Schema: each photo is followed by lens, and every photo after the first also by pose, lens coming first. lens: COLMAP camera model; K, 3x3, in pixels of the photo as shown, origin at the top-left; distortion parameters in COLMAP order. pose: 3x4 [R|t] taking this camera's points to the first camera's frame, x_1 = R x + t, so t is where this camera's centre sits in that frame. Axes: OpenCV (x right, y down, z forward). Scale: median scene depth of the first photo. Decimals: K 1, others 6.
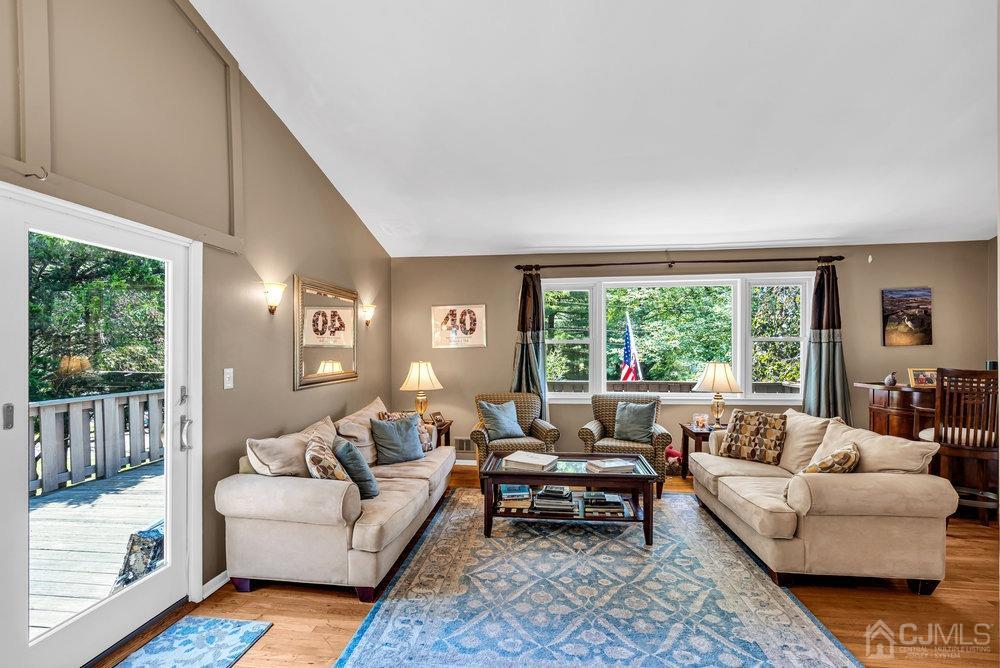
lens RADIAL K [[470.7, 0, 497.6], [0, 470.7, 348.4], [0, 0, 1]] dist [0.000916, 0.000066]
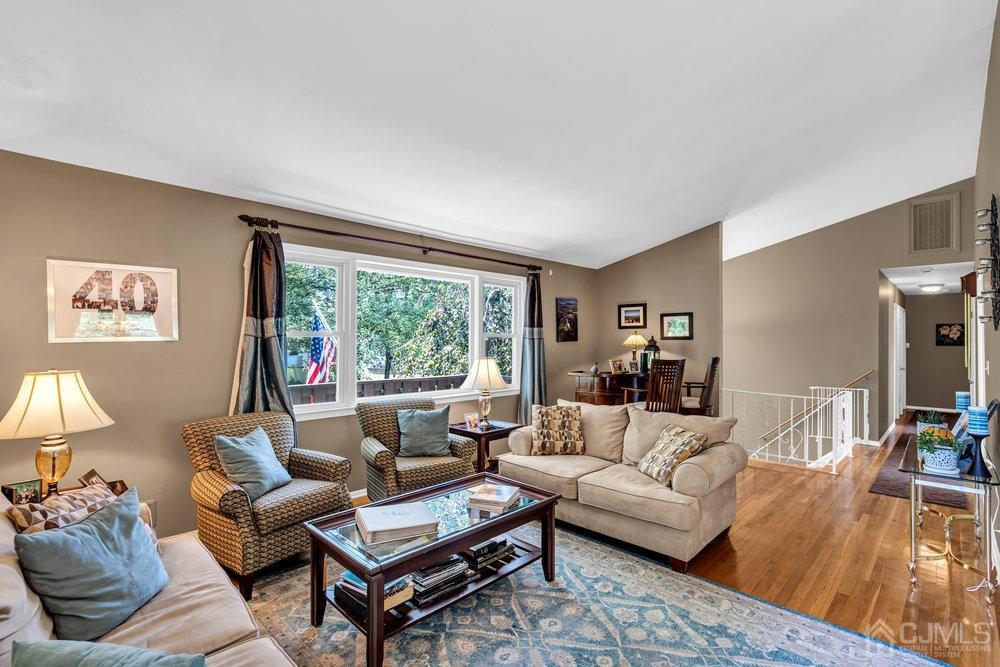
lens RADIAL K [[453.7, 0, 499.9], [0, 453.7, 335.6], [0, 0, 1]] dist [0.000645, -0.000382]
pose [[0.625356, 0.014472, 0.780206, -0.238780], [-0.003164, 0.999867, -0.016011, -0.002314], [-0.780333, 0.007544, 0.625318, 0.368026]]
